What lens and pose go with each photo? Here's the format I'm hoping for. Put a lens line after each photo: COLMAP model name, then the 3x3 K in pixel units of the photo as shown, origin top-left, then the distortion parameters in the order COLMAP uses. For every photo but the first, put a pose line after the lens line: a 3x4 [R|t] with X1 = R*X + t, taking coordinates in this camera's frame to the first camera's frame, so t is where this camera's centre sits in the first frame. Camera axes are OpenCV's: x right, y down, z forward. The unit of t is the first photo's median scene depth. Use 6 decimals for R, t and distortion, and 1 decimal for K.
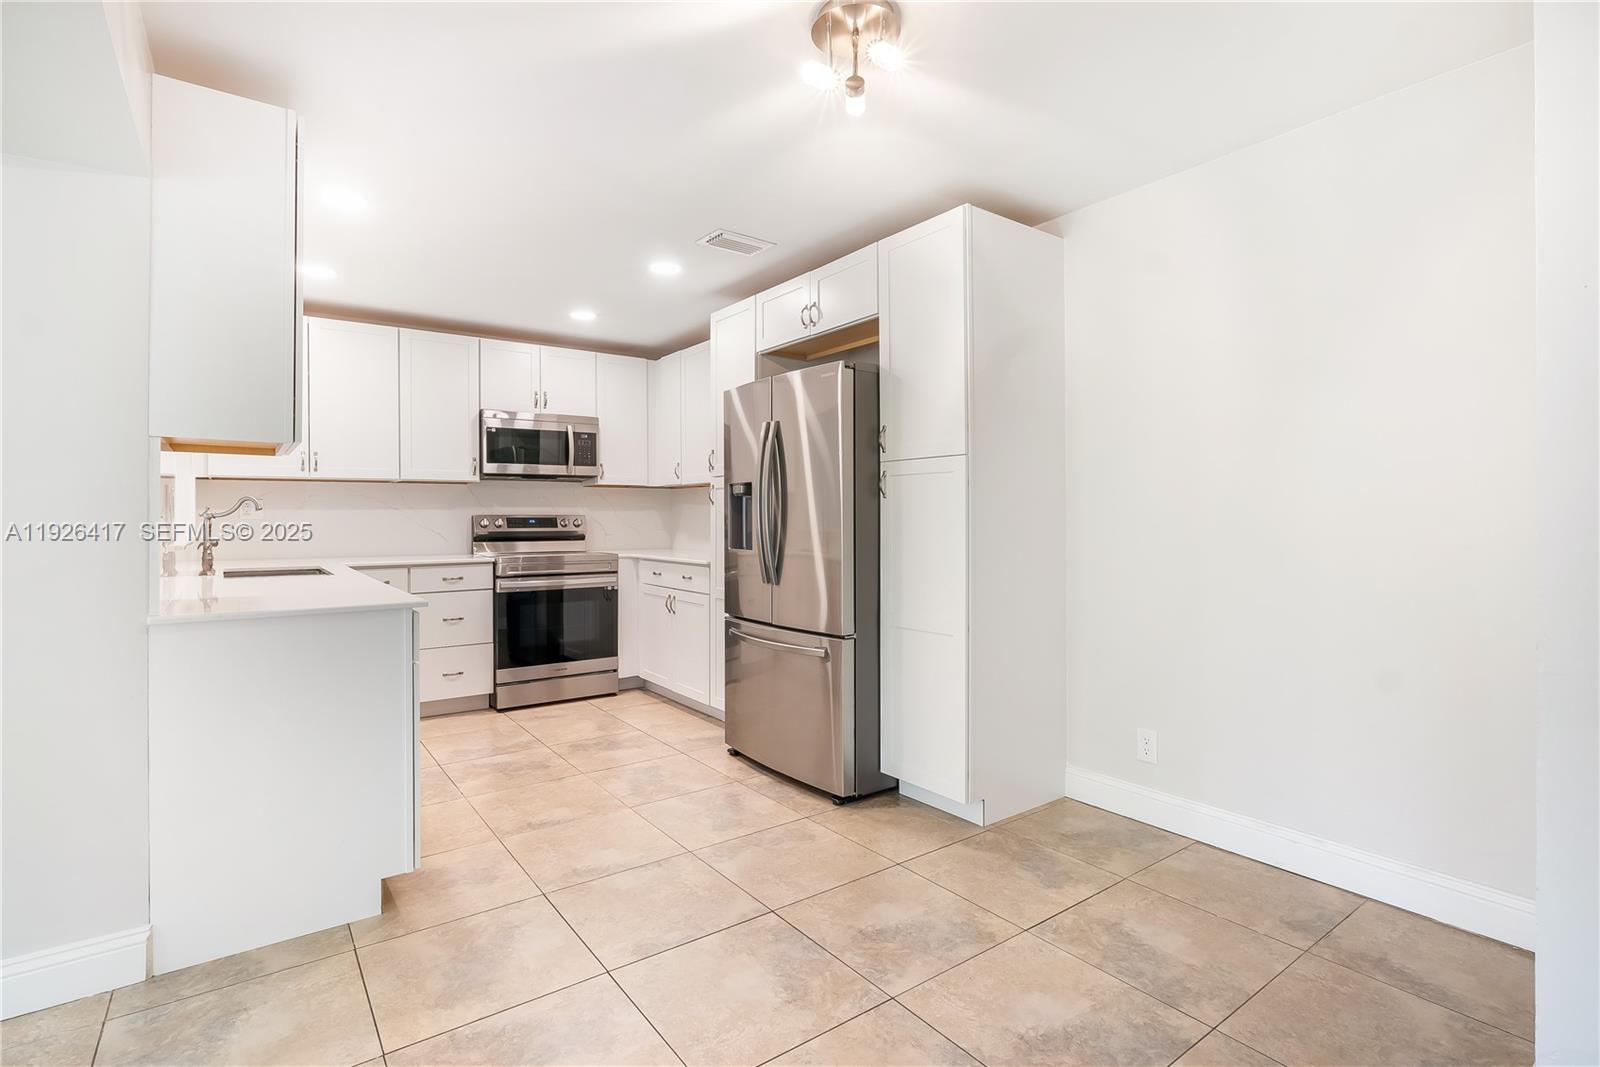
lens RADIAL K [[753.5, 0, 790.3], [0, 753.5, 526.3], [0, 0, 1]] dist [-0.001519, 0.000344]
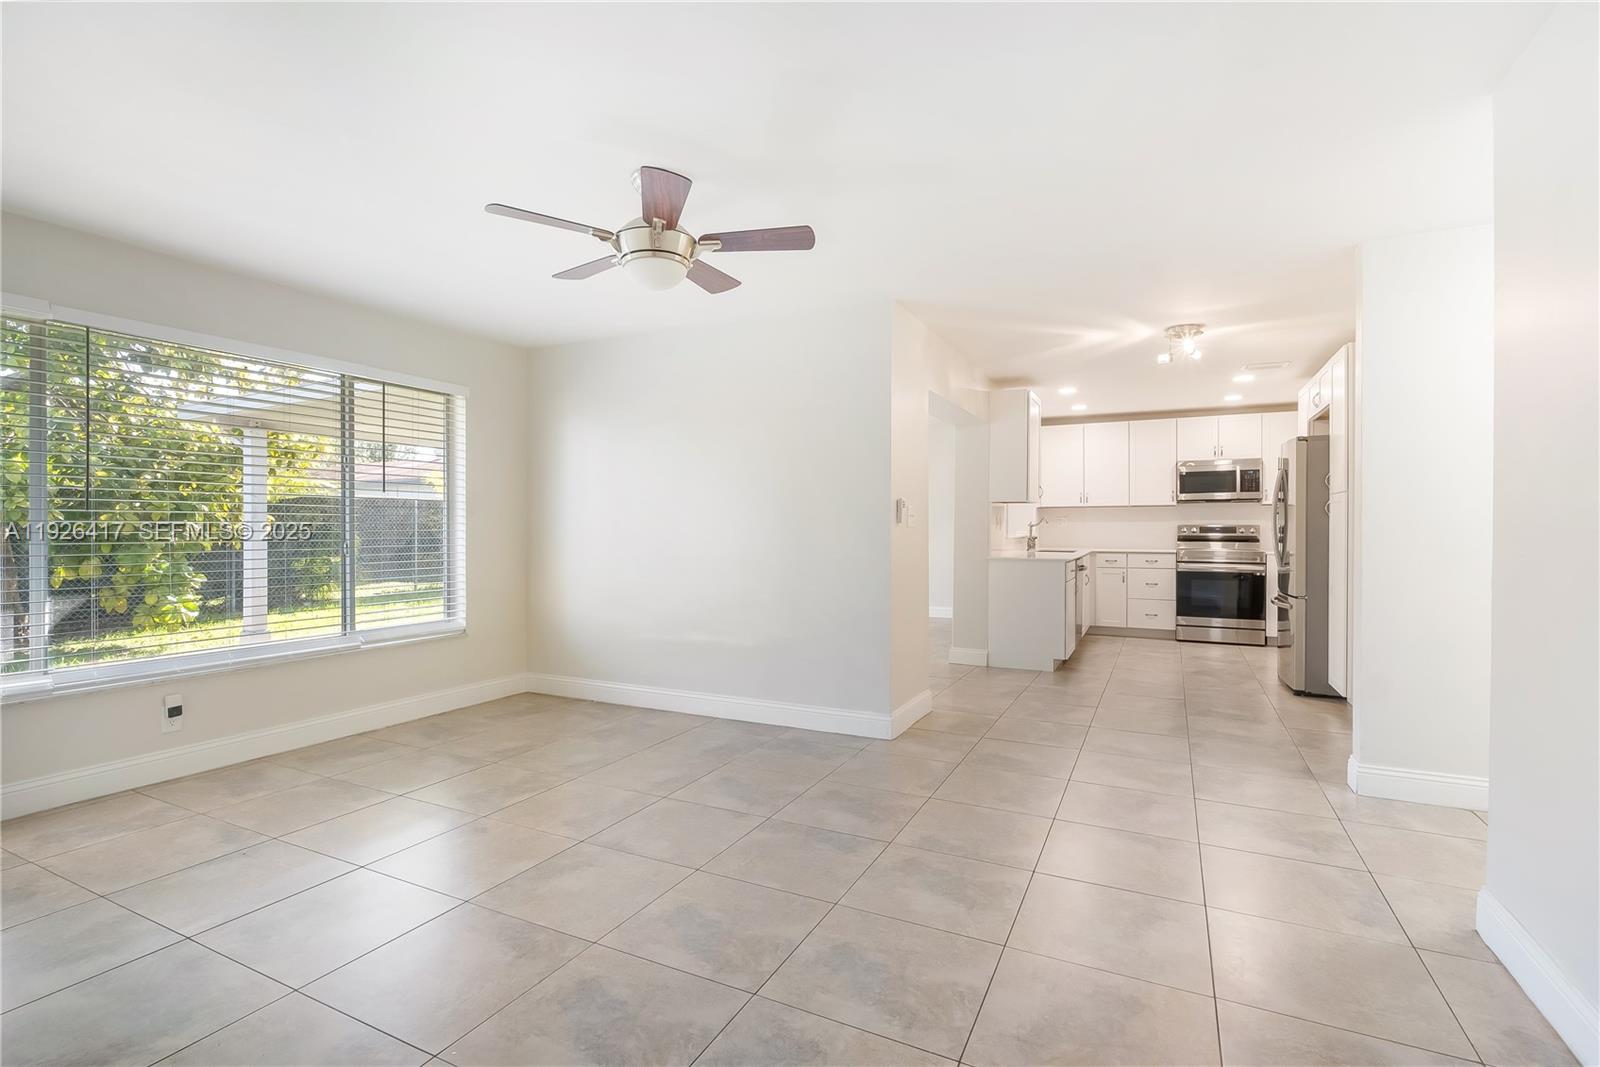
lens RADIAL K [[753.5, 0, 790.3], [0, 753.5, 526.3], [0, 0, 1]] dist [-0.001519, 0.000344]
pose [[0.452273, 0.002955, -0.891875, 0.849874], [-0.011266, 0.999934, -0.002400, 0.001802], [0.891808, 0.011134, 0.452277, -0.638049]]
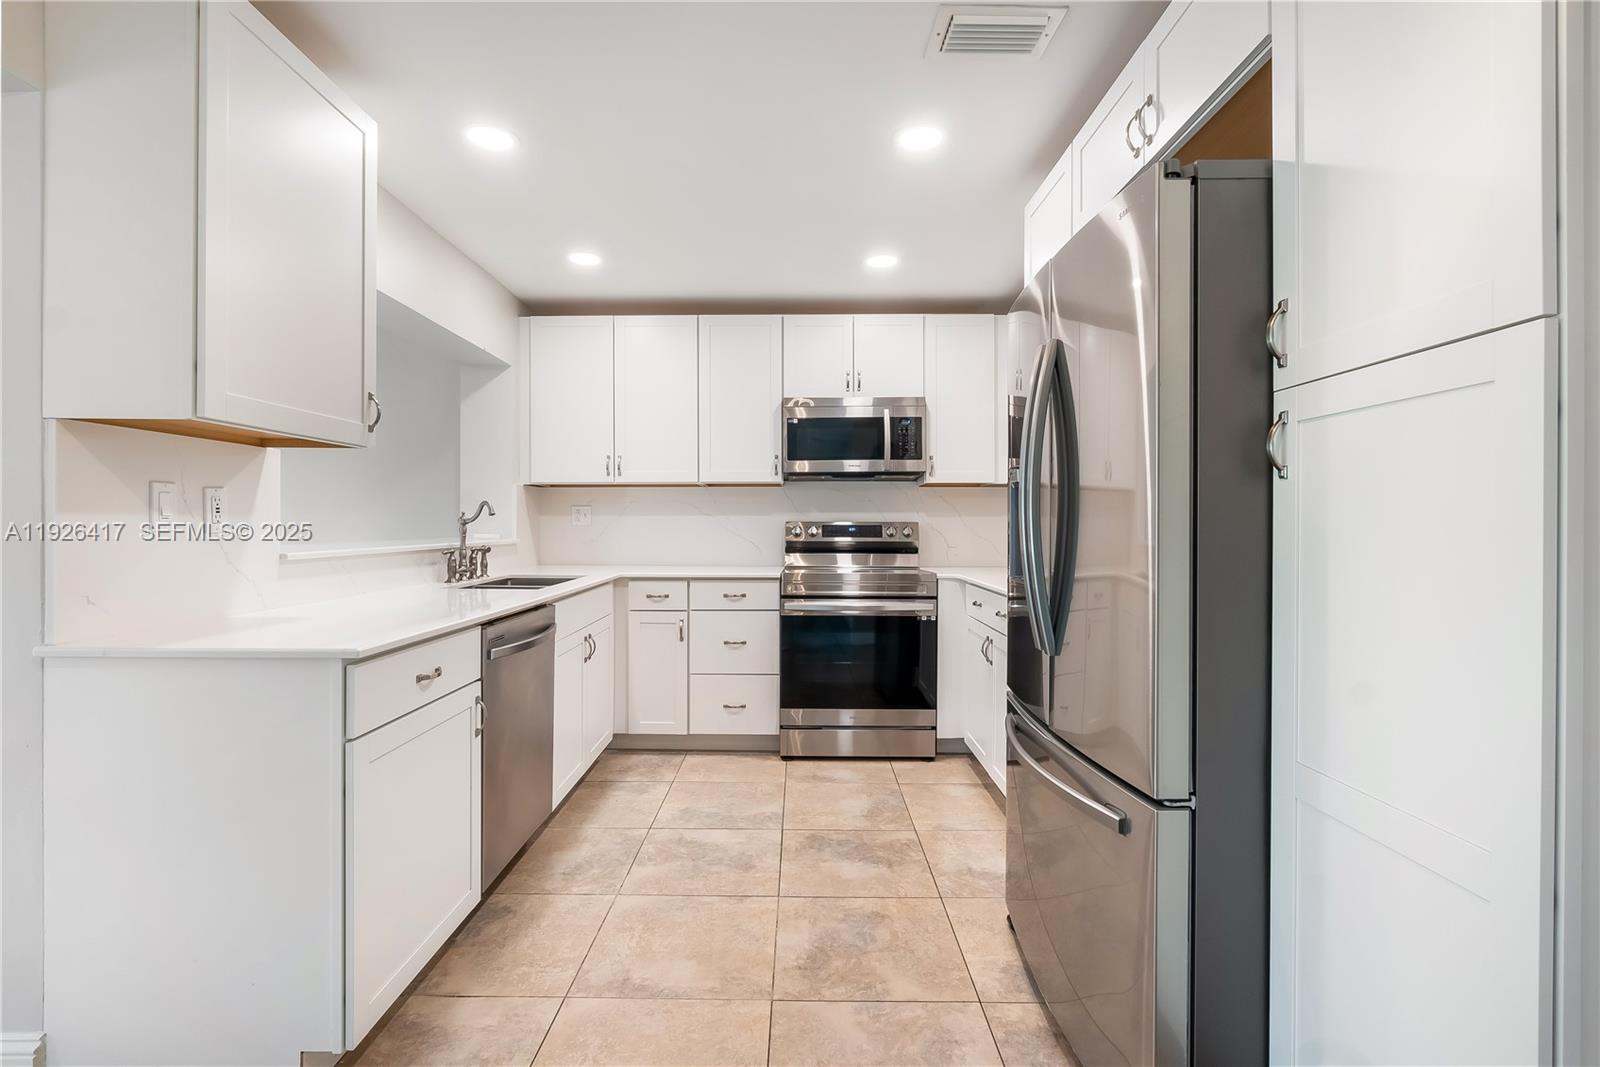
lens RADIAL K [[734.3, 0, 792.9], [0, 734.3, 531.2], [0, 0, 1]] dist [-0.006612, 0.000354]
pose [[0.803478, 0.008193, -0.595278, 0.116789], [-0.010977, 0.999939, -0.001054, -0.004119], [0.595233, 0.007381, 0.803519, 0.415825]]
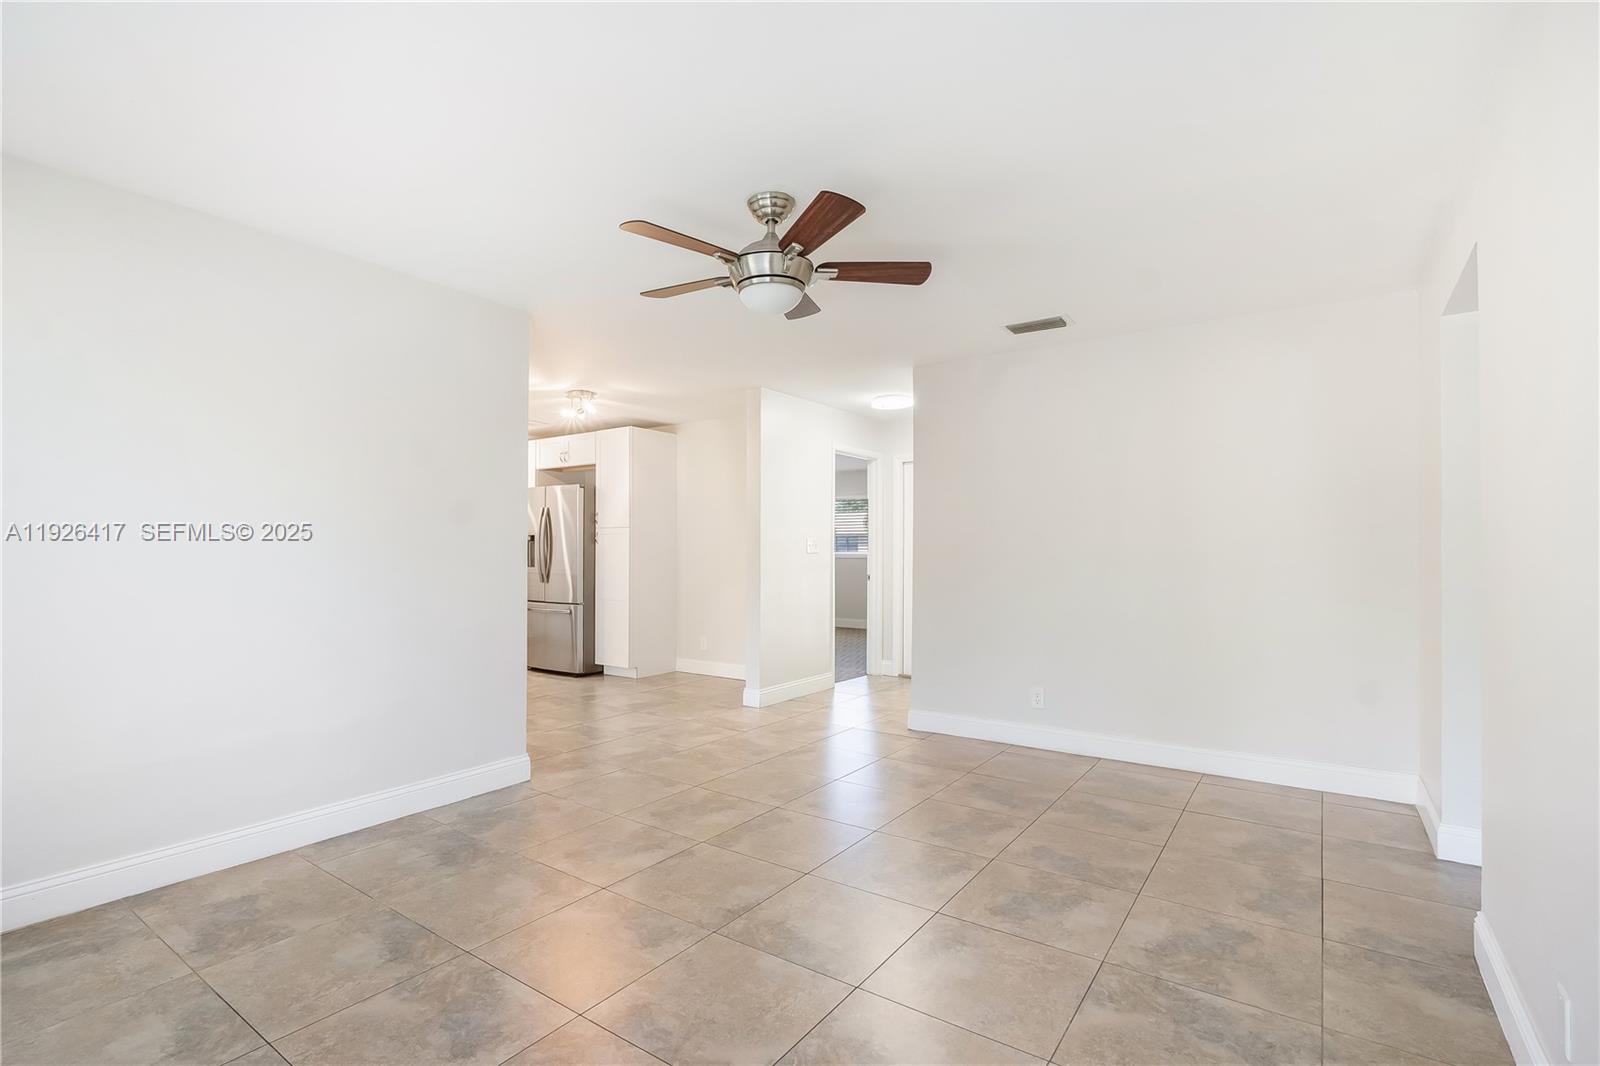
lens RADIAL K [[744.6, 0, 790.6], [0, 744.6, 541.5], [0, 0, 1]] dist [-0.009189, 0.000401]
pose [[0.950527, 0.008285, 0.310530, -0.016134], [-0.001563, 0.999759, -0.021889, 0.004042], [-0.310637, 0.020321, 0.950311, -1.079808]]
